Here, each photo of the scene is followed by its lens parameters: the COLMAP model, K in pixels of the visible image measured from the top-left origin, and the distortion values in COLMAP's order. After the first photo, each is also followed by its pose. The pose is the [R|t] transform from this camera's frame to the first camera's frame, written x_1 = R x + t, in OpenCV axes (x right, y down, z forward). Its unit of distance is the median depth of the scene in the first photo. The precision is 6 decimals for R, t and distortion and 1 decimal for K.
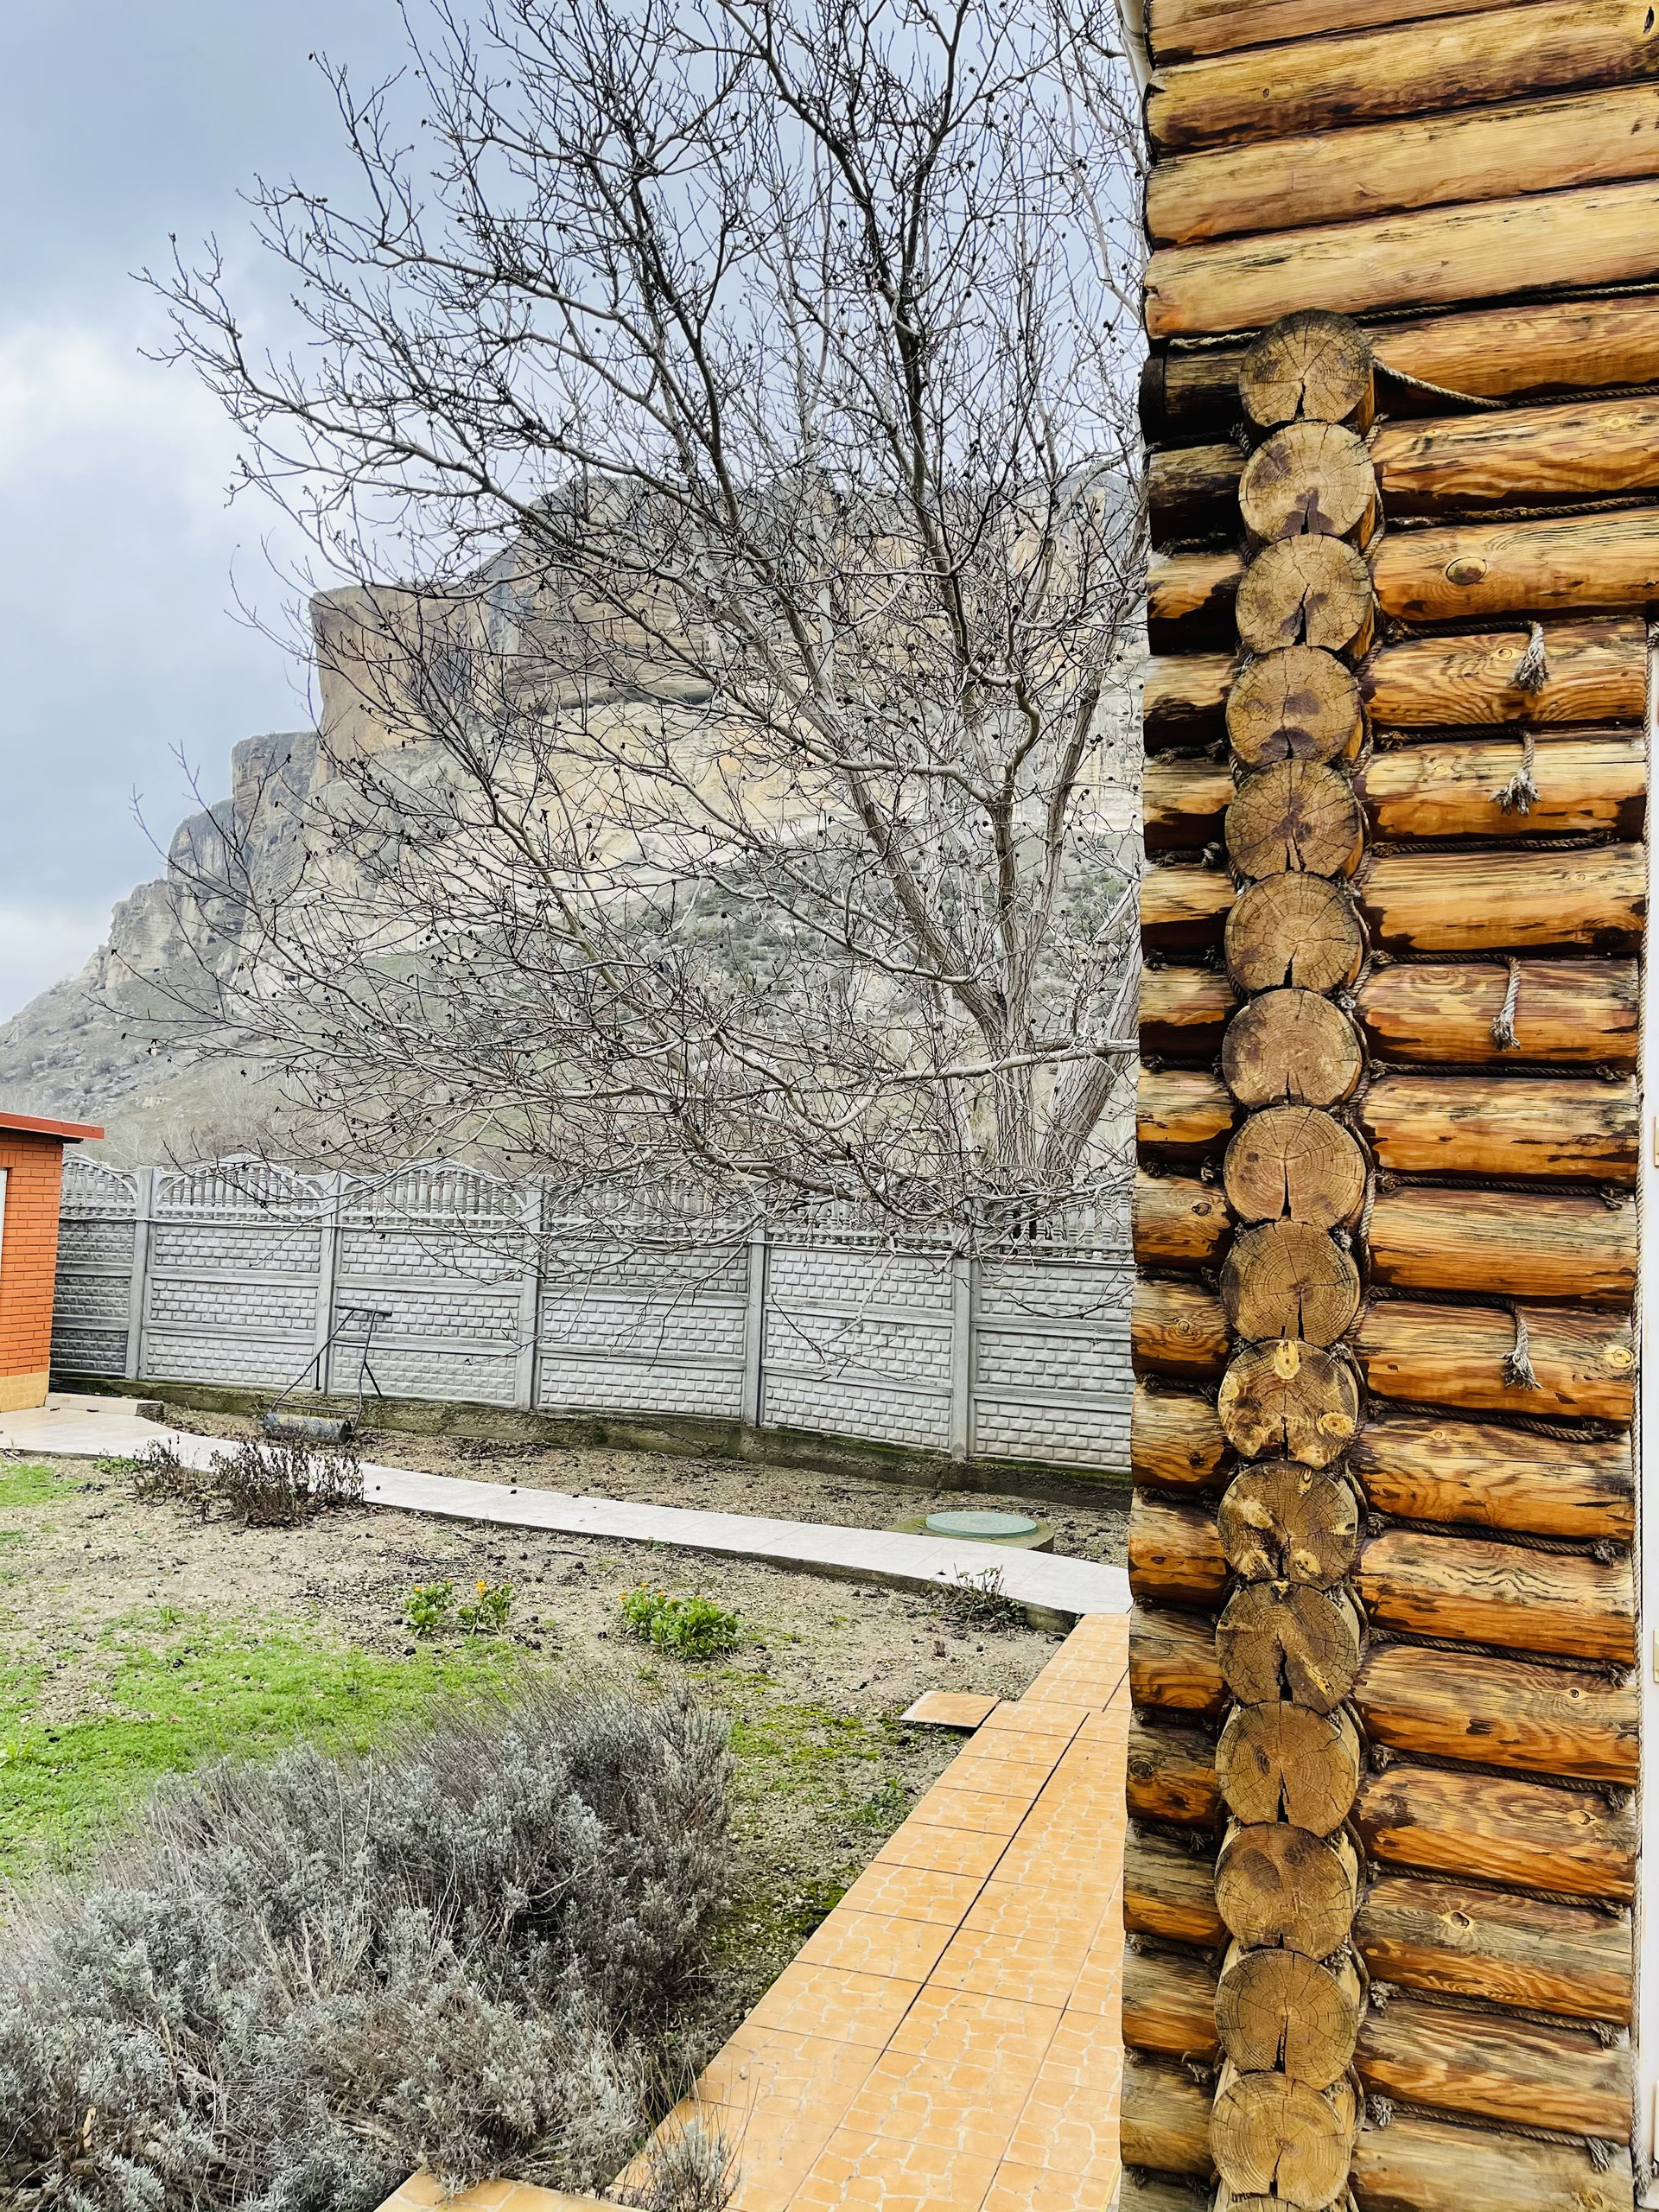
lens RADIAL K [[1659.7, 0, 844.4], [0, 1659.7, 1085.9], [0, 0, 1]] dist [0.051776, -0.047212]
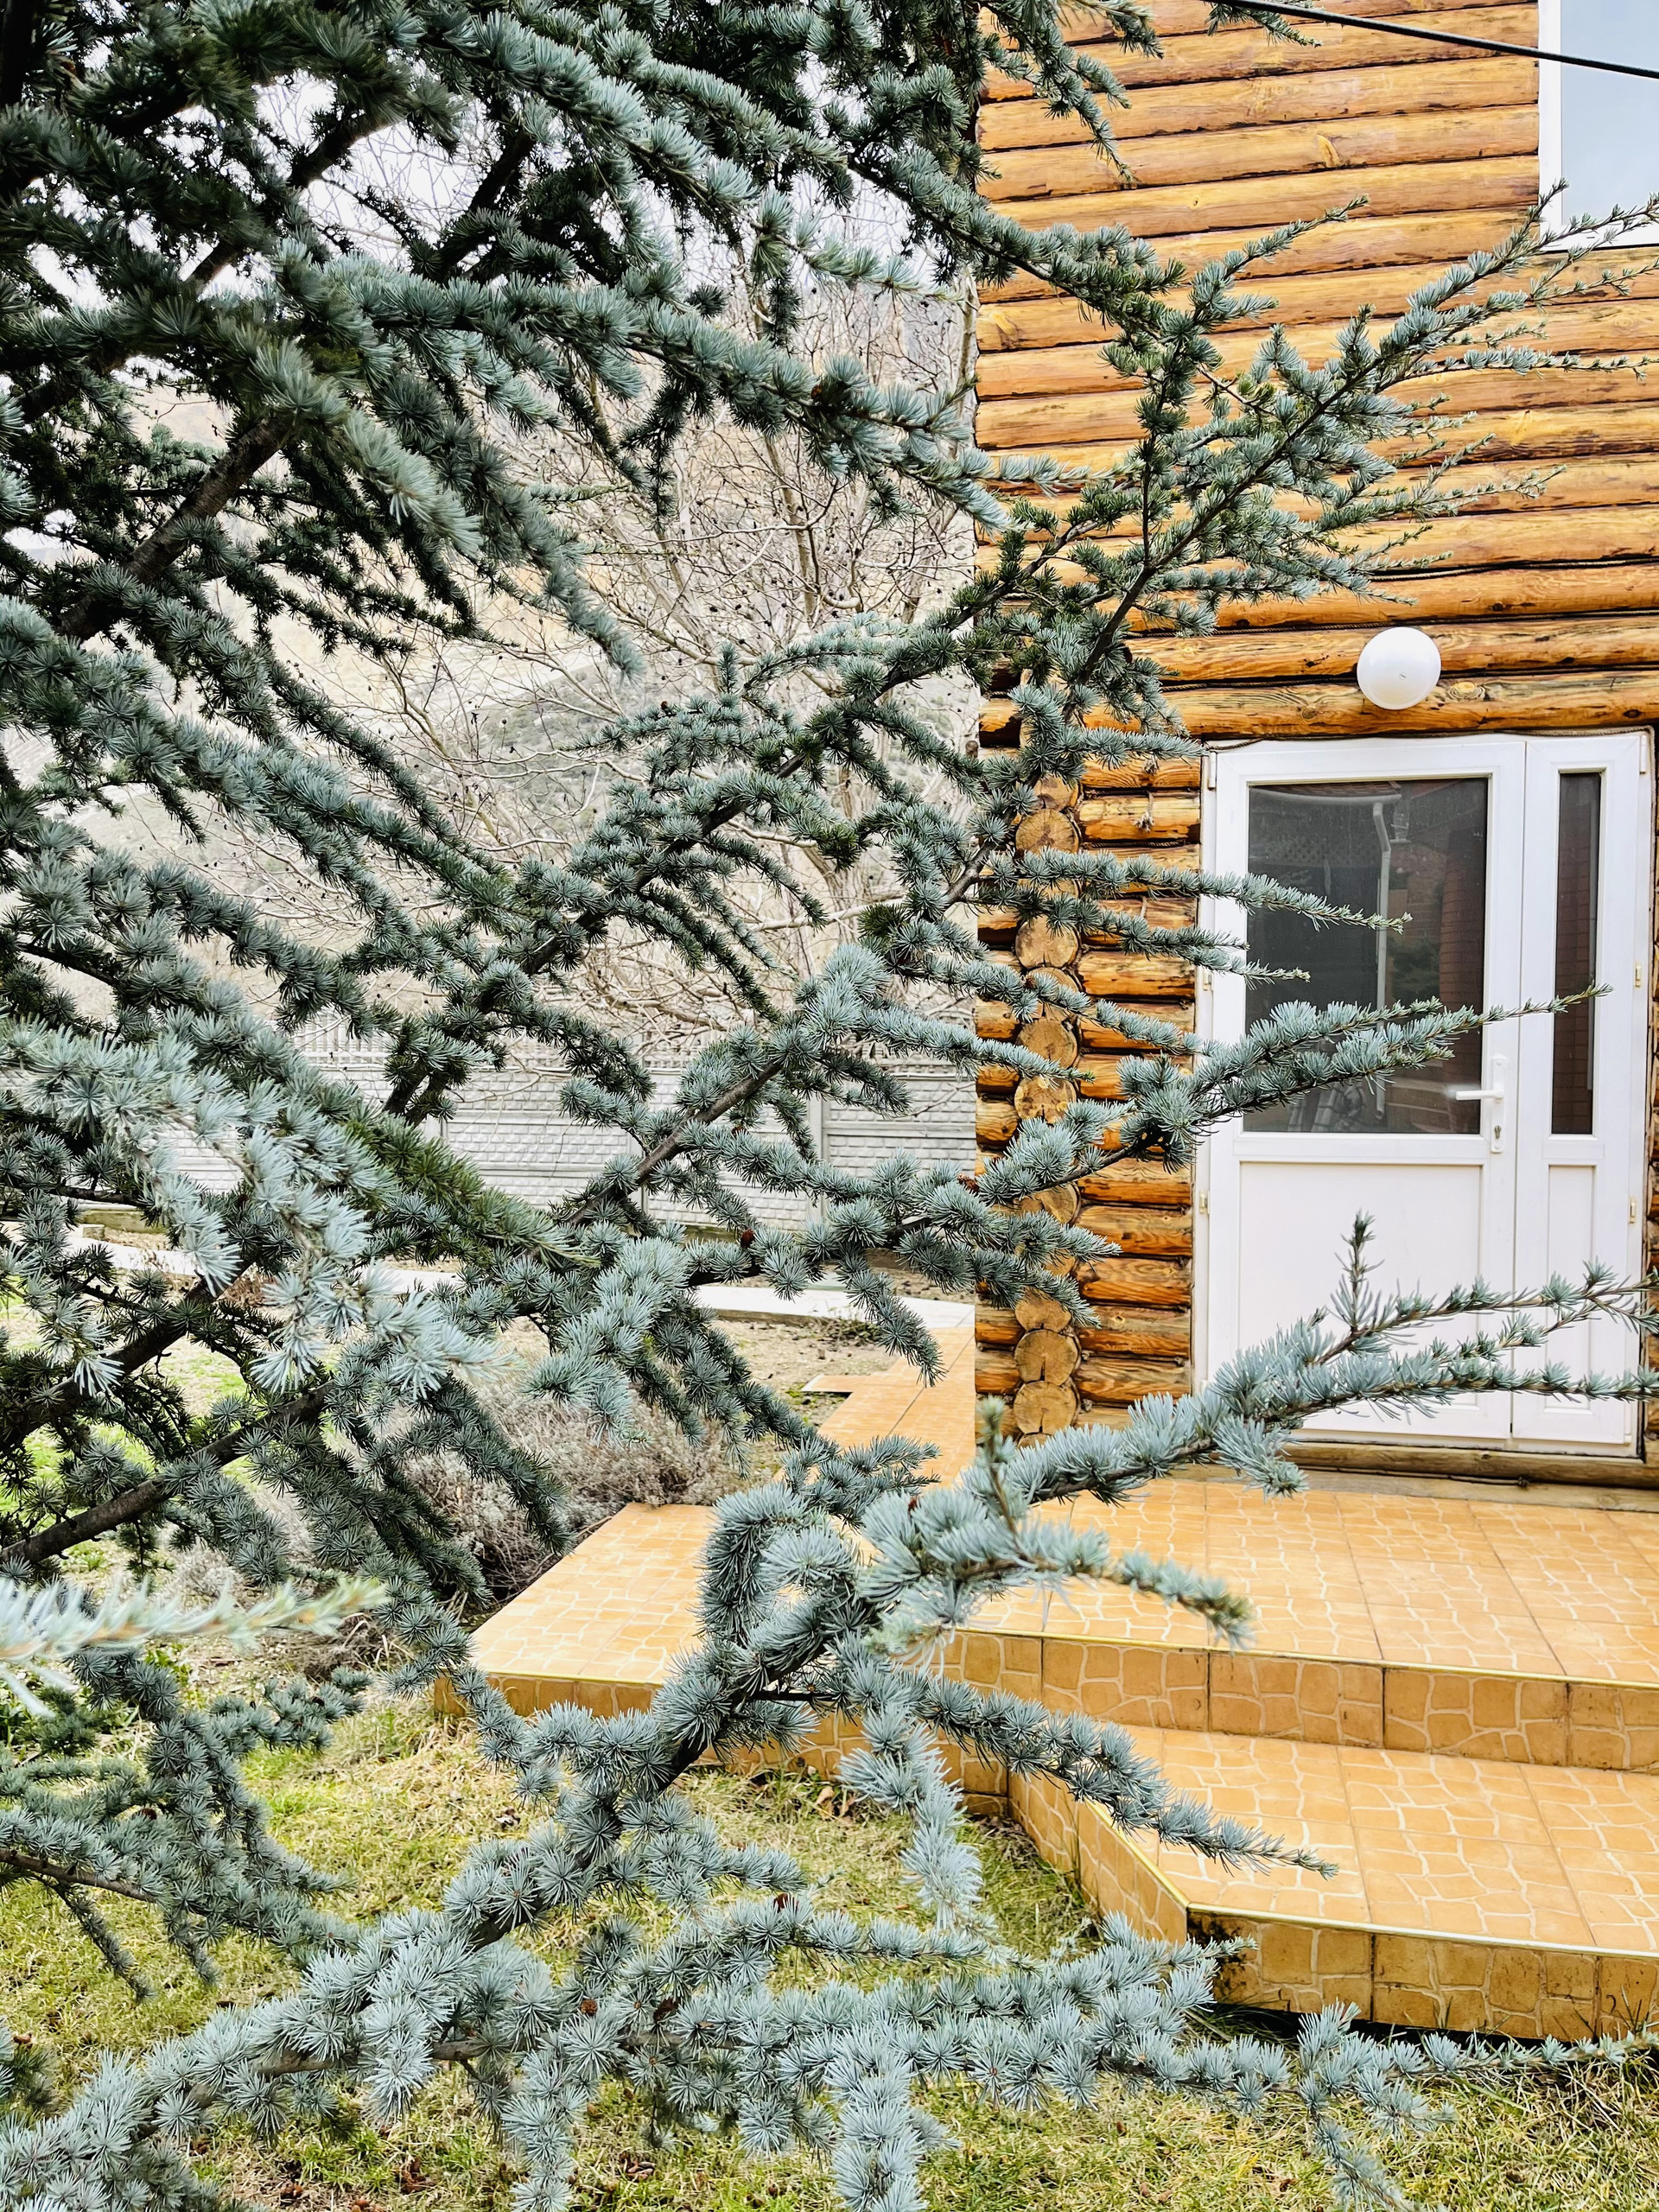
lens RADIAL K [[1659.7, 0, 823.1], [0, 1659.7, 1102.7], [0, 0, 1]] dist [0.051776, -0.047212]
pose [[0.994619, -0.034703, 0.097616, -0.247925], [0.023649, 0.993404, 0.112198, -0.064046], [-0.100866, -0.109285, 0.988880, -1.171696]]
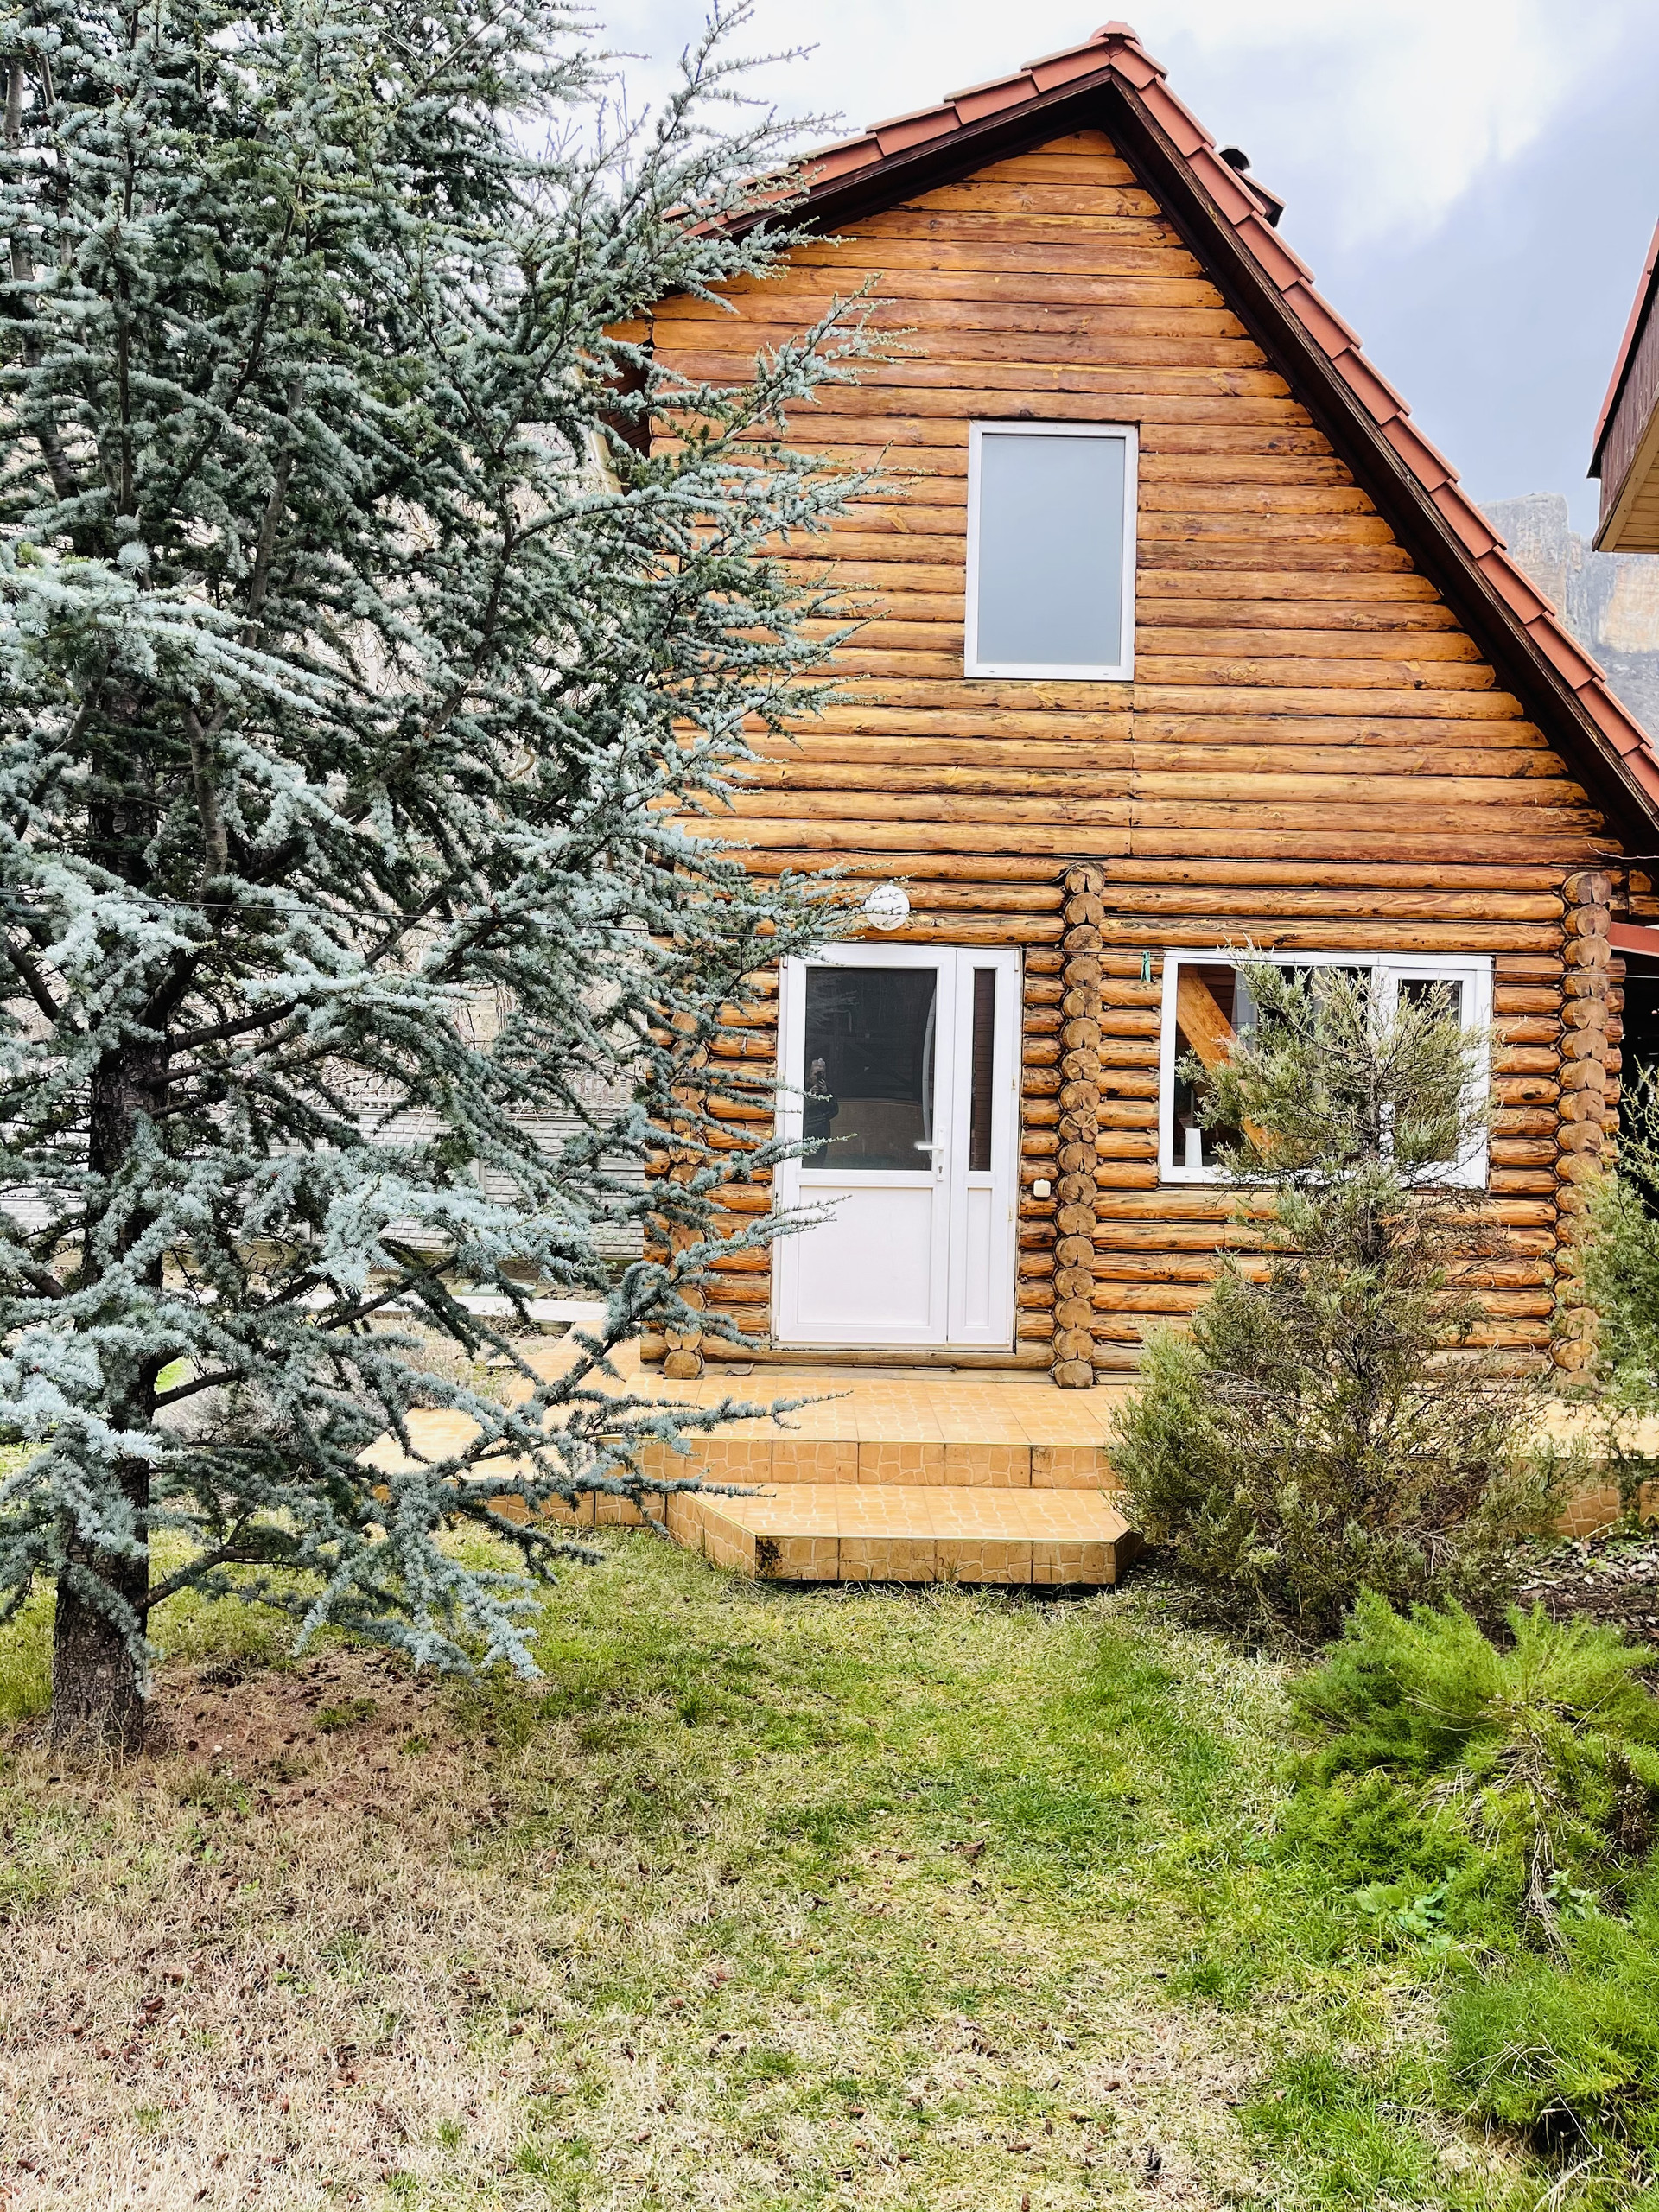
lens RADIAL K [[1659.7, 0, 830.0], [0, 1659.7, 1108.6], [0, 0, 1]] dist [0.051776, -0.047212]
pose [[0.944426, -0.020833, 0.328064, -0.408367], [-0.012436, 0.995011, 0.098986, -0.147733], [-0.328489, -0.097565, 0.939455, -1.738803]]
